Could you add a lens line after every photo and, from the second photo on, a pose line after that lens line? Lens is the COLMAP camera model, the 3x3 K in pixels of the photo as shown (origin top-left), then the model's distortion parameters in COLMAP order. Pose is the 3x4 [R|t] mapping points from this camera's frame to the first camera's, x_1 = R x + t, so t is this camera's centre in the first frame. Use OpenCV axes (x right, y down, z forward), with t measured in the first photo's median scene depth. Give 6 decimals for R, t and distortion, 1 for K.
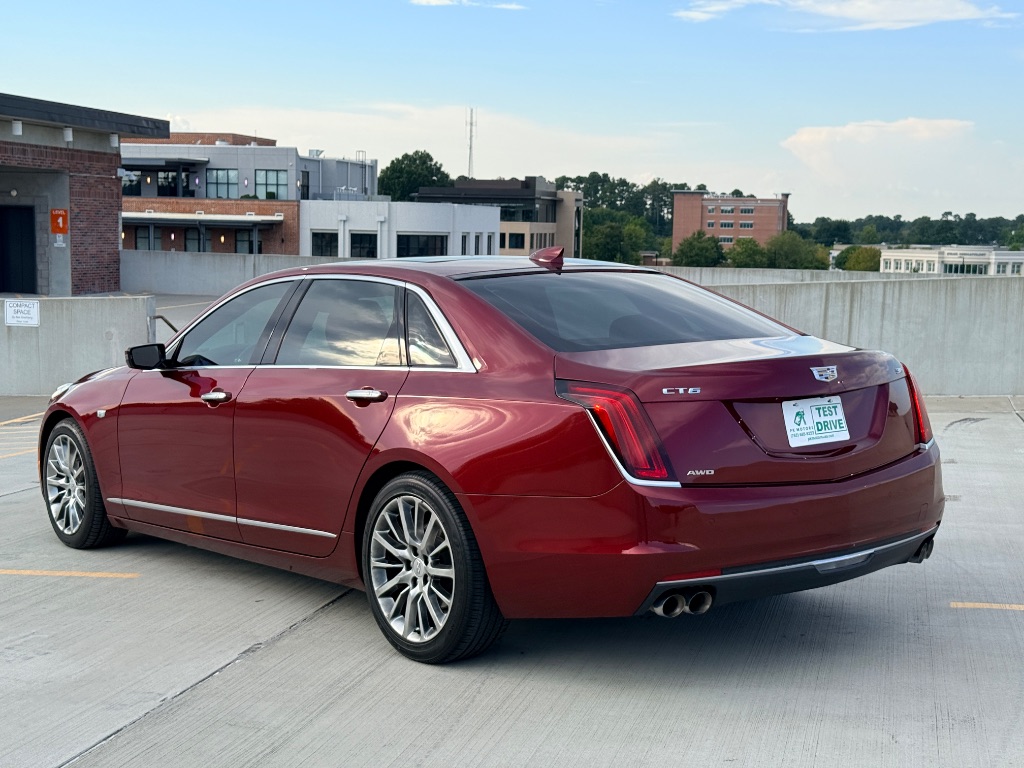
lens RADIAL K [[1453.7, 0, 514.6], [0, 1453.7, 378.8], [0, 0, 1]] dist [0.090803, 0.000000]
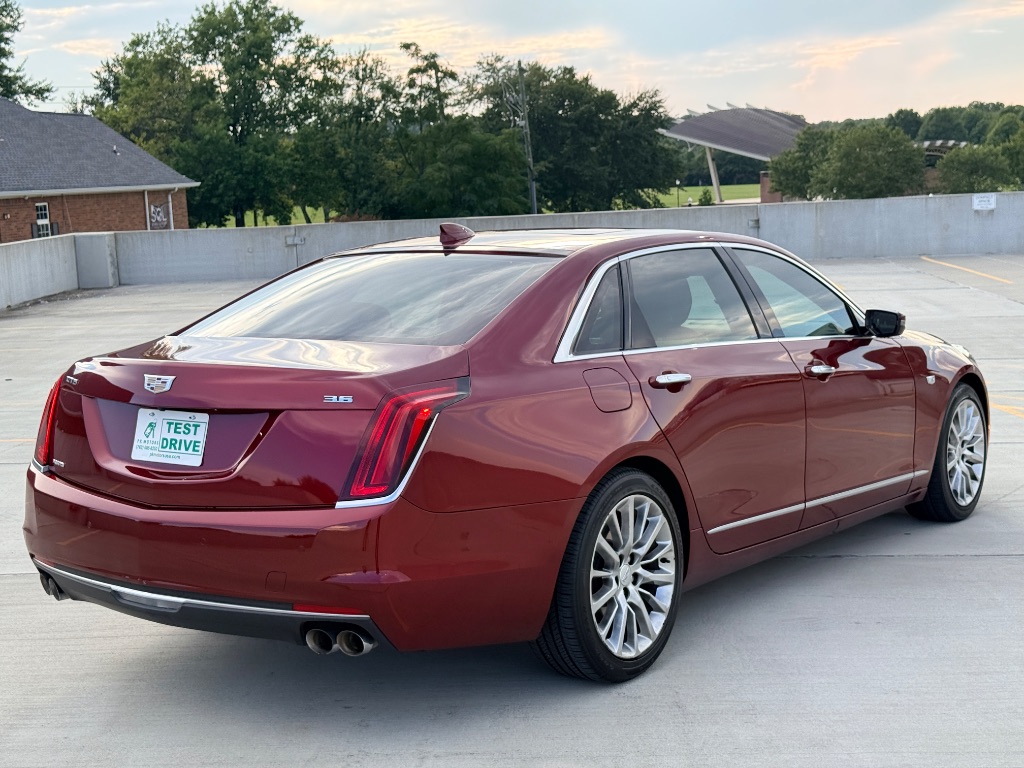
lens RADIAL K [[1453.7, 0, 510.7], [0, 1453.7, 387.0], [0, 0, 1]] dist [0.090803, 0.000000]
pose [[0.256859, 0.116900, -0.959353, 0.167156], [-0.057478, 0.992748, 0.105580, -0.016020], [0.964738, 0.028023, 0.261716, 0.147504]]
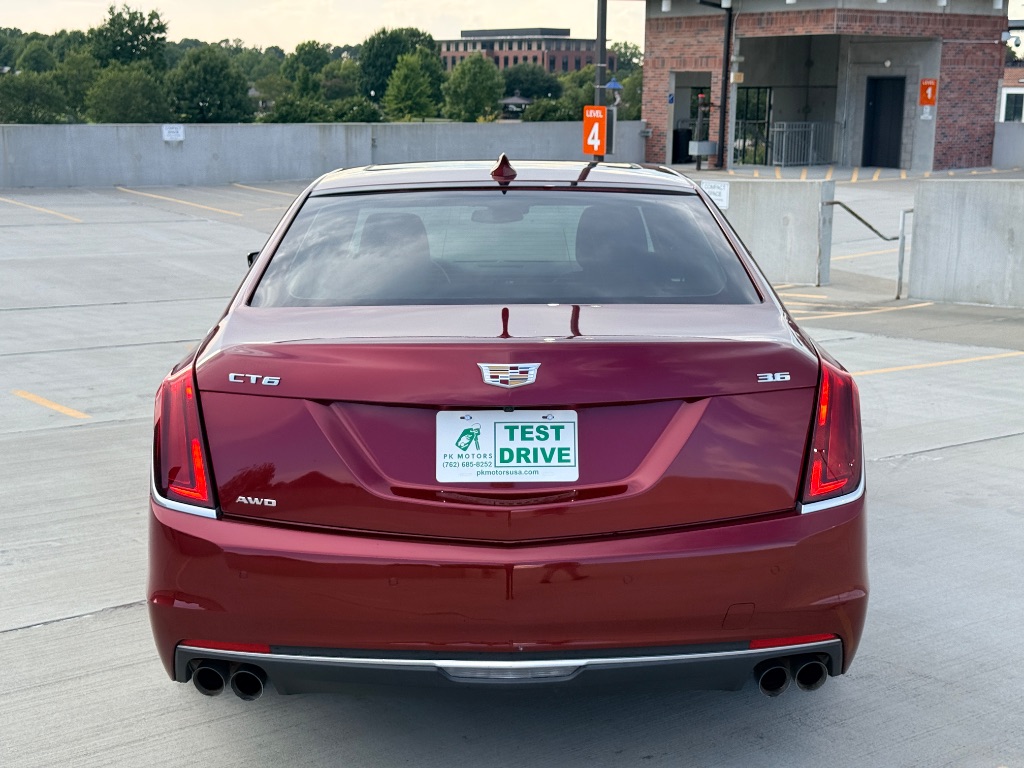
lens RADIAL K [[1453.7, 0, 518.2], [0, 1453.7, 382.1], [0, 0, 1]] dist [0.090803, 0.000000]
pose [[0.781982, 0.115281, -0.612548, 0.091073], [-0.059177, 0.992040, 0.111155, -0.010672], [0.620486, -0.050672, 0.782579, 0.077125]]
